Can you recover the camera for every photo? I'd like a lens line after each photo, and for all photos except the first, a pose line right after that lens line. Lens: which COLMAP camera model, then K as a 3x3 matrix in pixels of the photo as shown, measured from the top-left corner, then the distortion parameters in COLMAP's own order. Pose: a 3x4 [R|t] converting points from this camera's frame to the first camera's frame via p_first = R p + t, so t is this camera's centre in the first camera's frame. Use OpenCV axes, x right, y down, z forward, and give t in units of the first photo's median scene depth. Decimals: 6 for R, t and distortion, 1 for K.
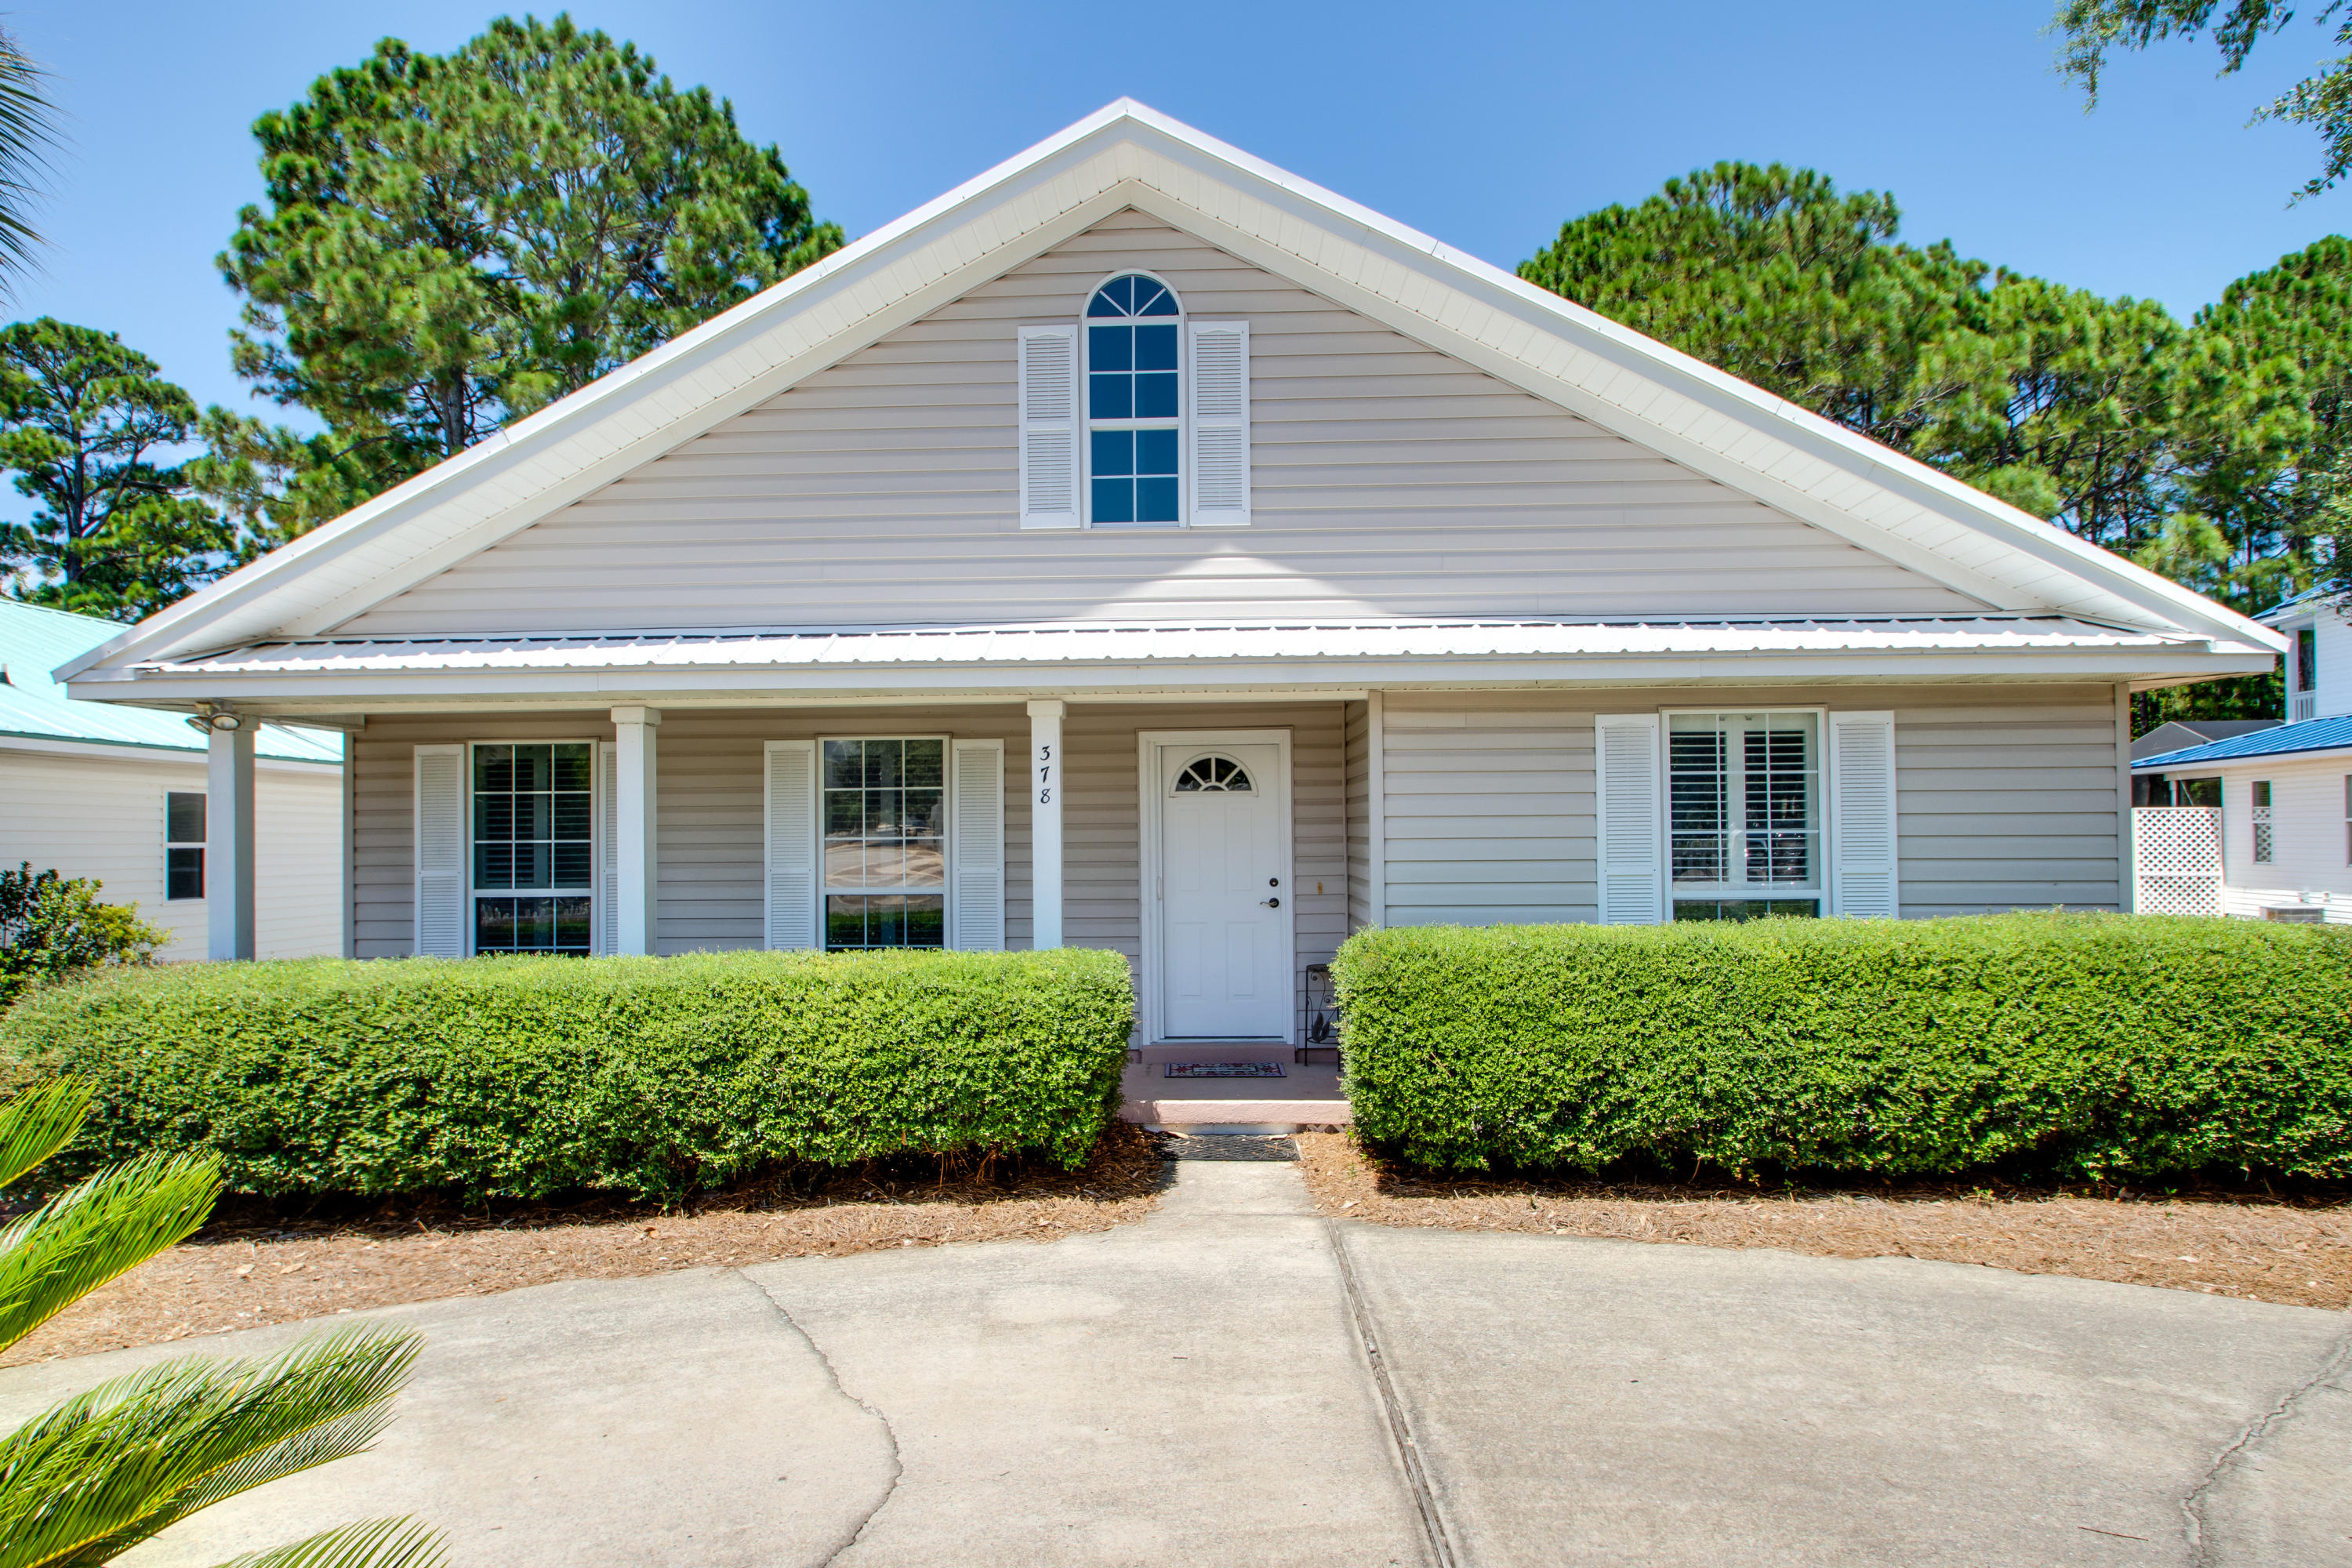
lens RADIAL K [[1098.9, 0, 1181.1], [0, 1098.9, 815.9], [0, 0, 1]] dist [-0.002057, -0.000789]
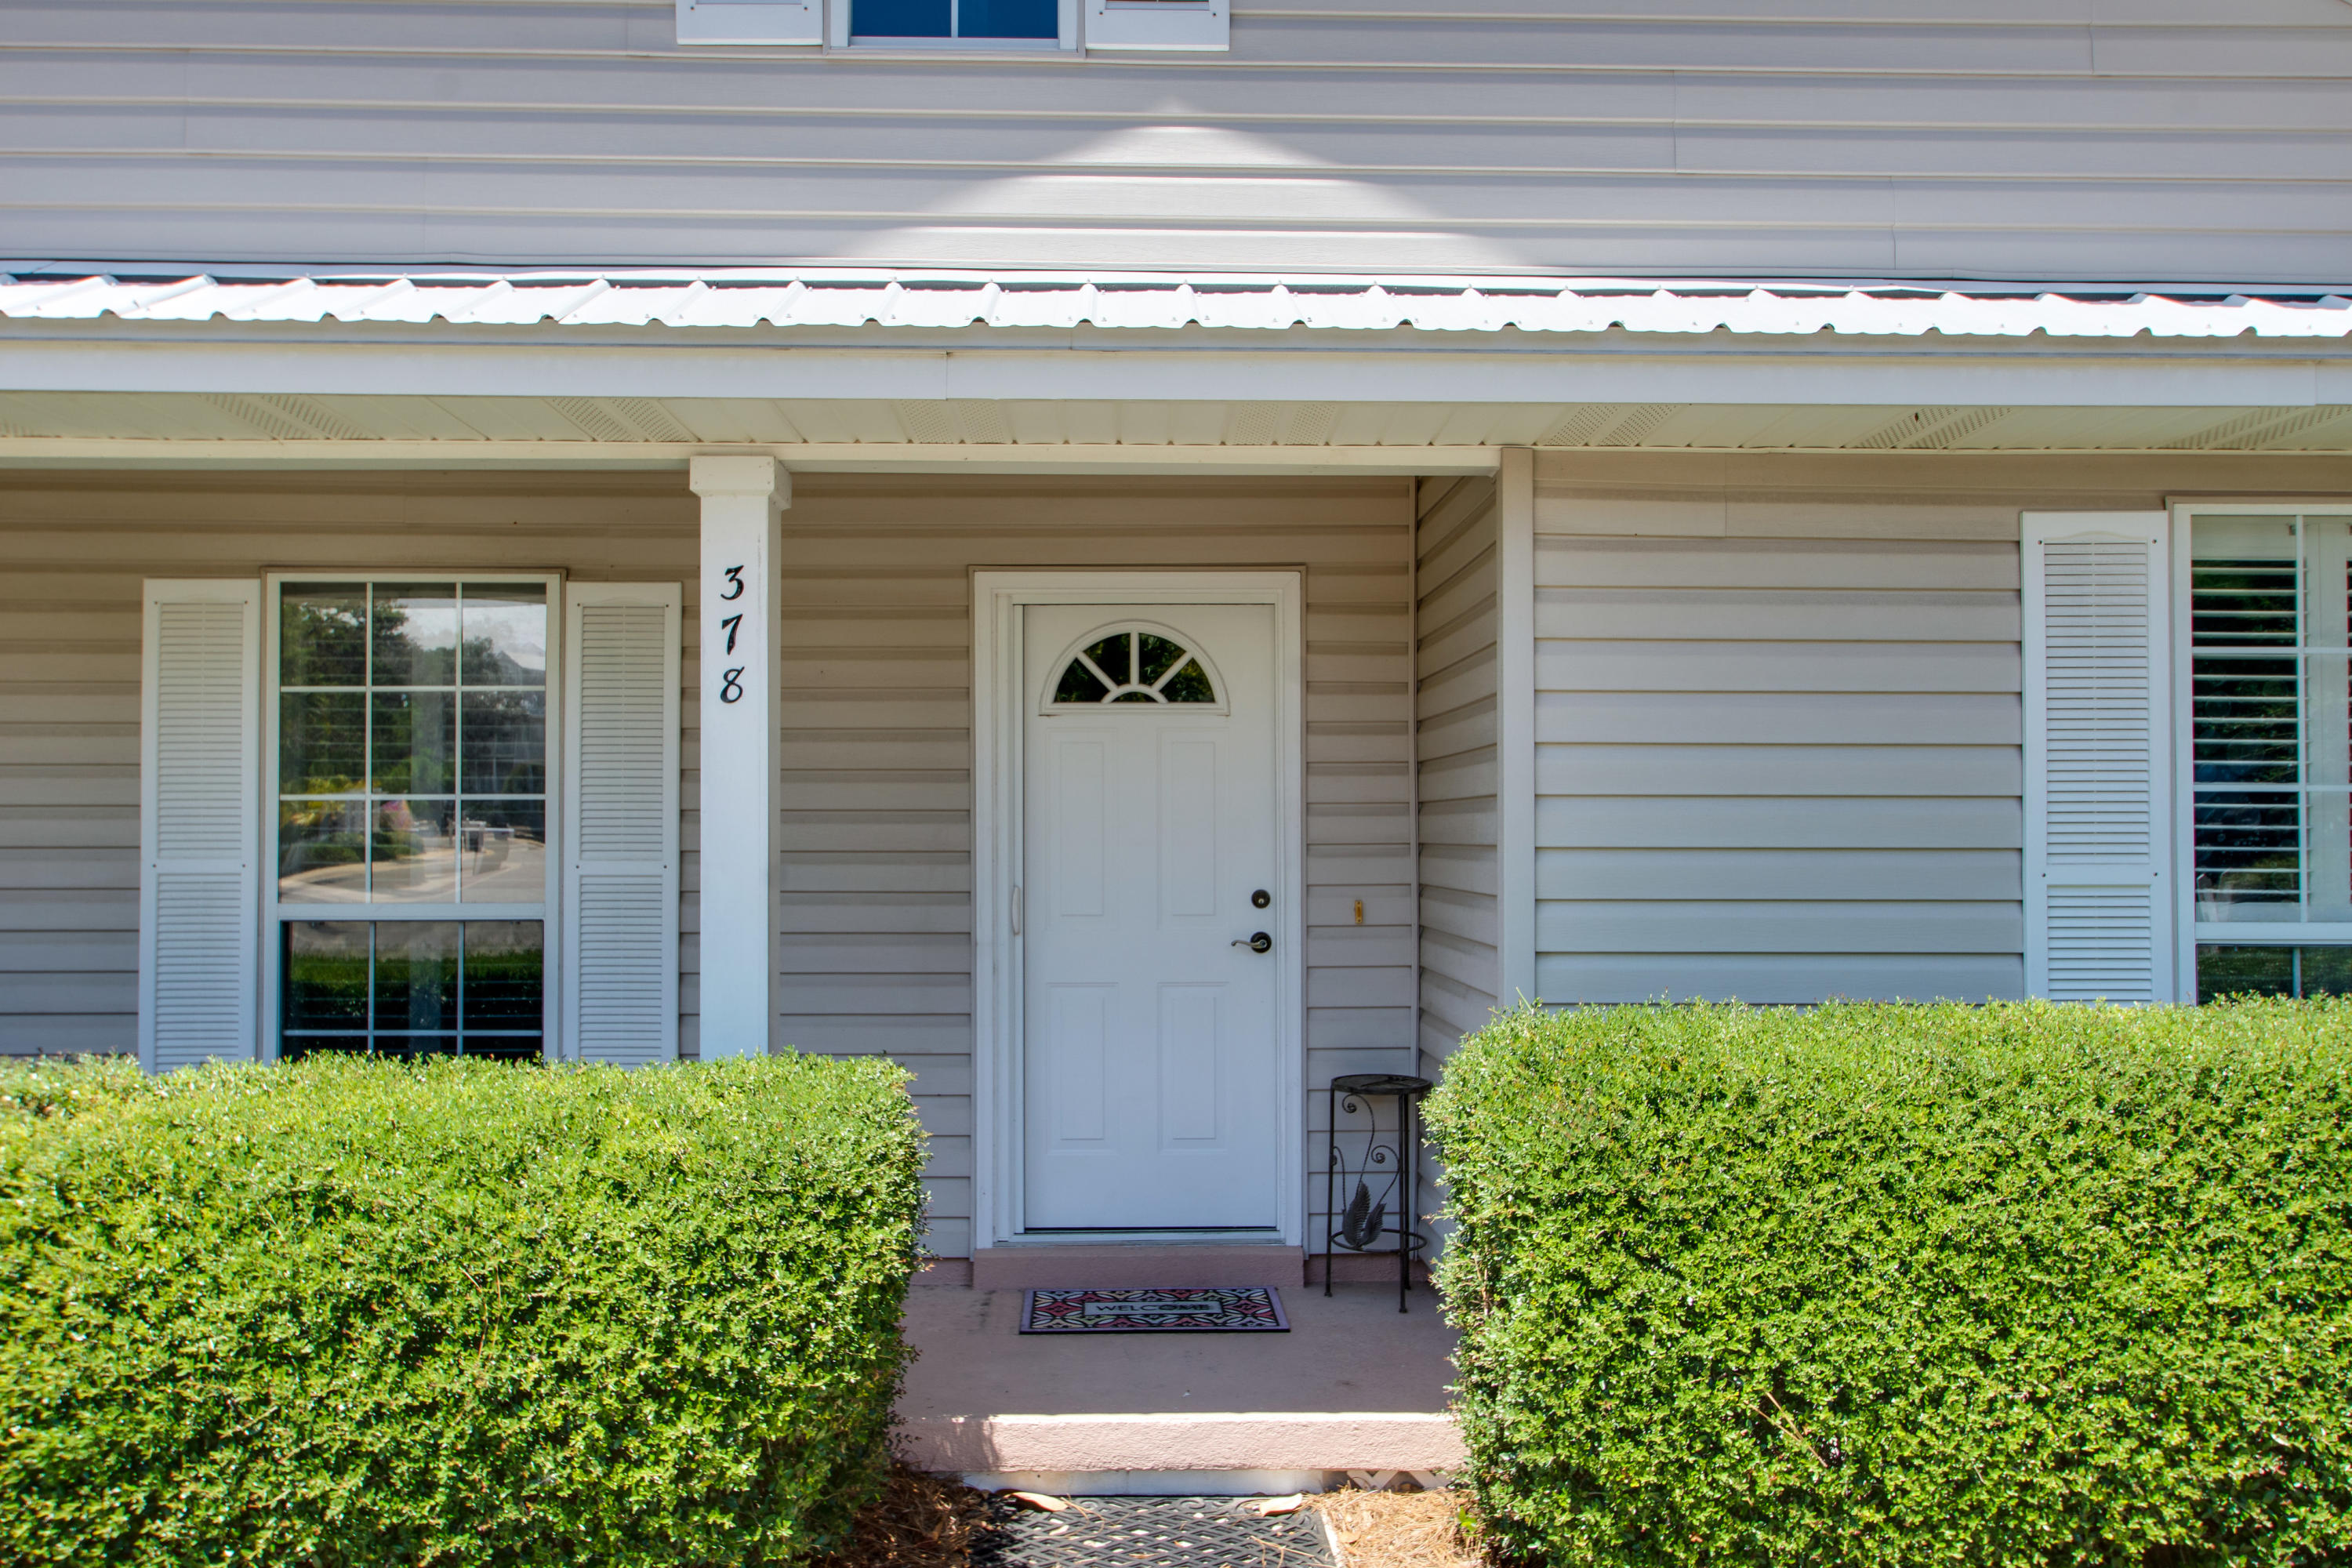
lens RADIAL K [[1820.8, 0, 1176.0], [0, 1820.8, 784.0], [0, 0, 1]] dist [0.036241, 0.002060]
pose [[0.998554, 0.010159, 0.052787, 0.008781], [-0.009898, 0.999937, -0.005208, 0.021514], [-0.052836, 0.004678, 0.998592, 0.303646]]
